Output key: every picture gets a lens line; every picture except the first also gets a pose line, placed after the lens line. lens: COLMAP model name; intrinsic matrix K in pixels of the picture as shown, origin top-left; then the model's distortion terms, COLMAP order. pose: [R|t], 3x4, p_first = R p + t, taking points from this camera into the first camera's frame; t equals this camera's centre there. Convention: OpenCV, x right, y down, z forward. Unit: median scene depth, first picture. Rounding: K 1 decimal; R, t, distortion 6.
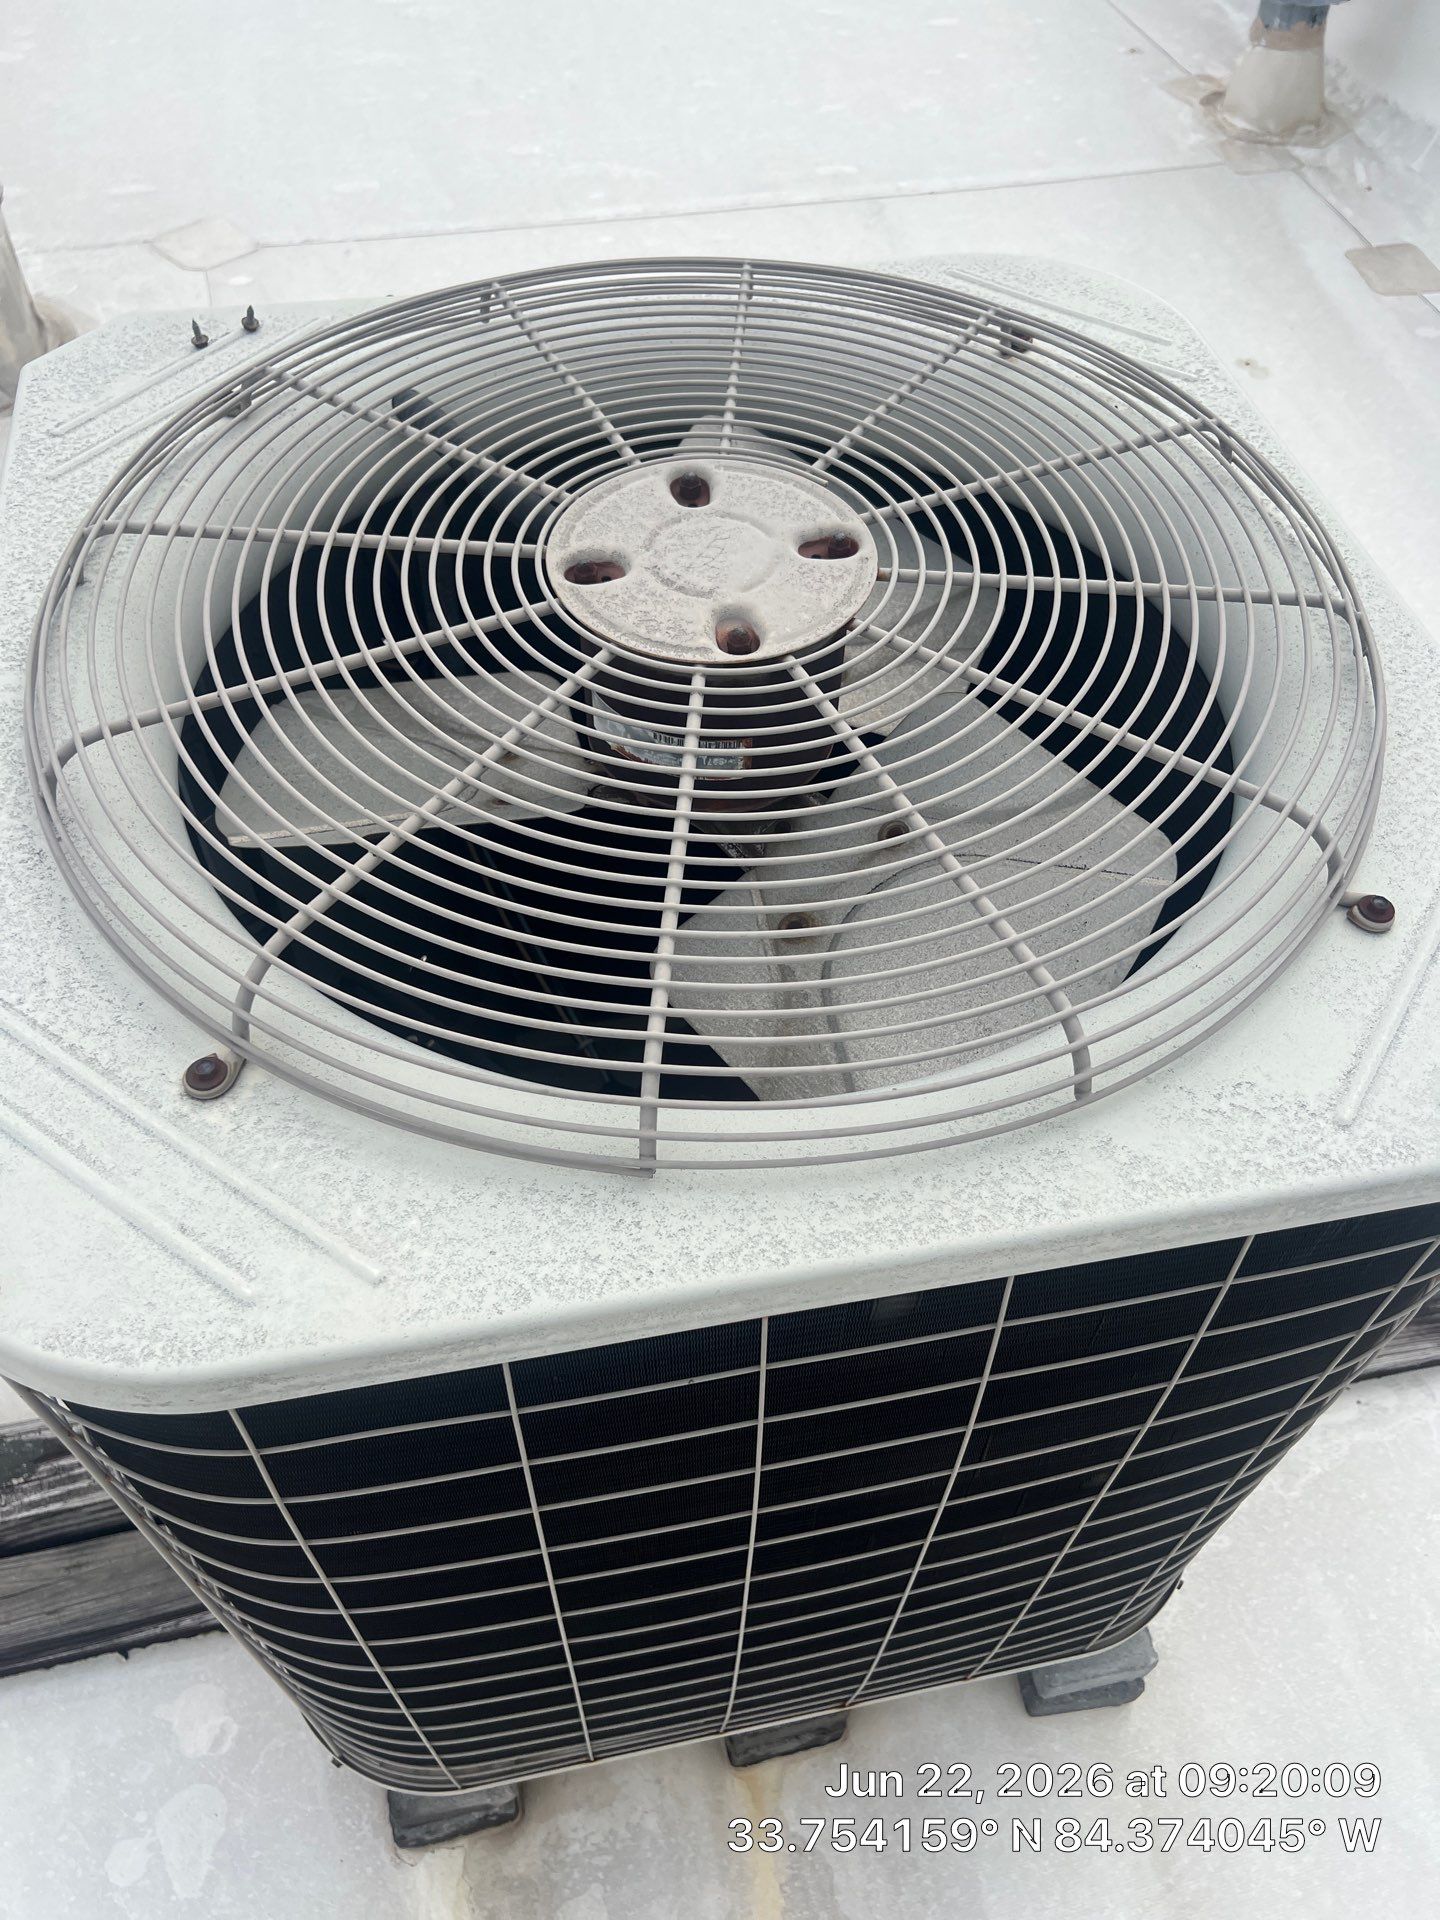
lens RADIAL K [[1367.1, 0, 720.0], [0, 1367.1, 960.0], [0, 0, 1]] dist [0.066628, -0.061530]
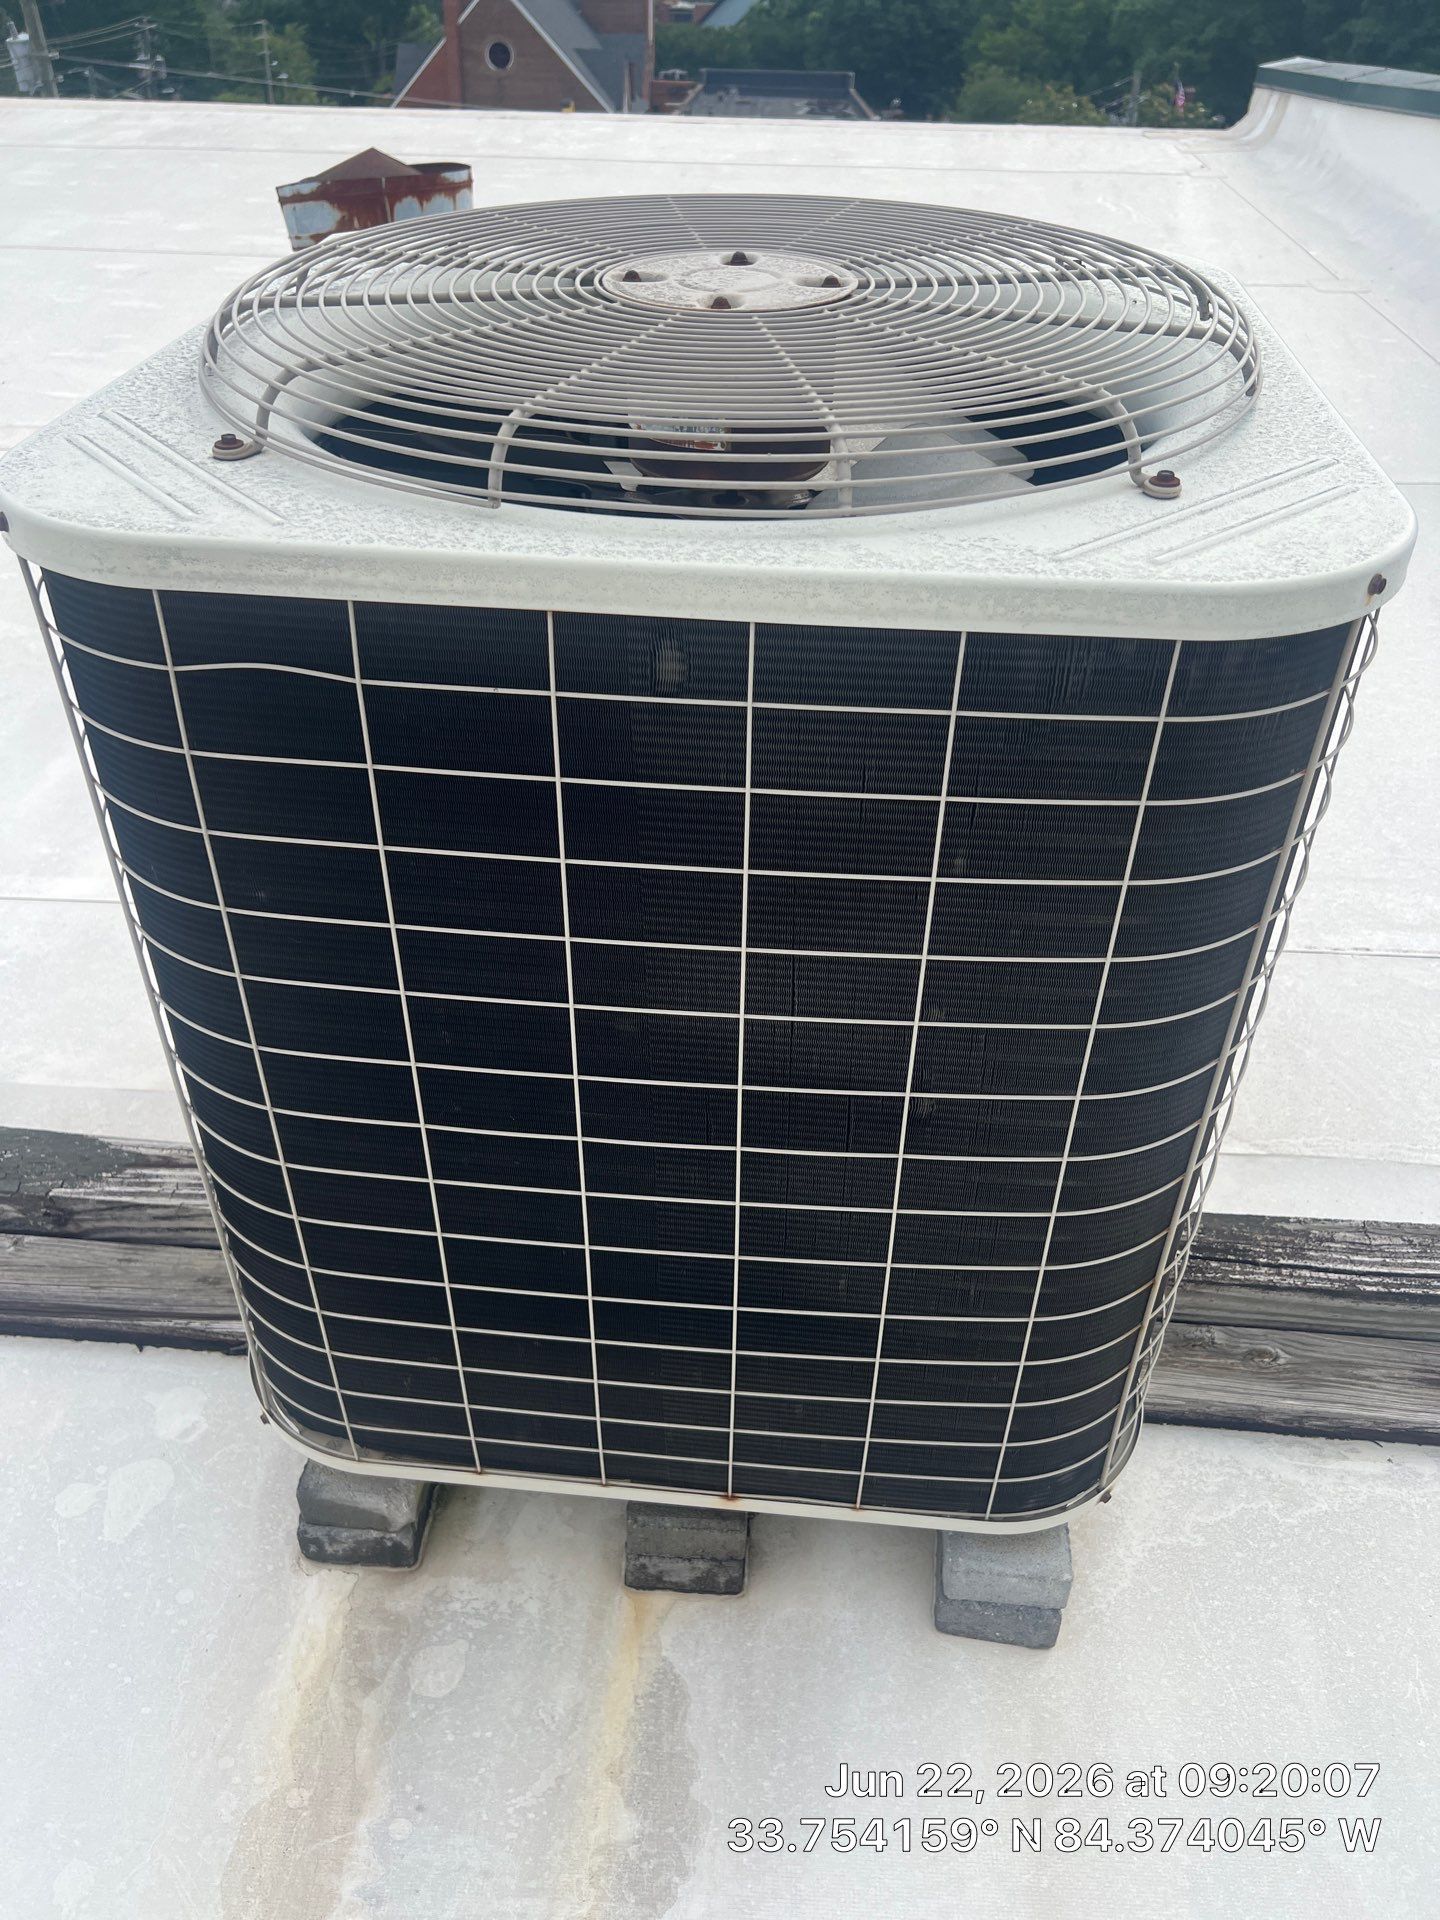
lens RADIAL K [[1367.1, 0, 720.0], [0, 1367.1, 960.0], [0, 0, 1]] dist [0.066628, -0.061530]
pose [[0.957955, 0.167352, -0.233056, 0.238404], [-0.216672, 0.954422, -0.205262, 0.353021], [0.188083, 0.247129, 0.950554, -0.045611]]
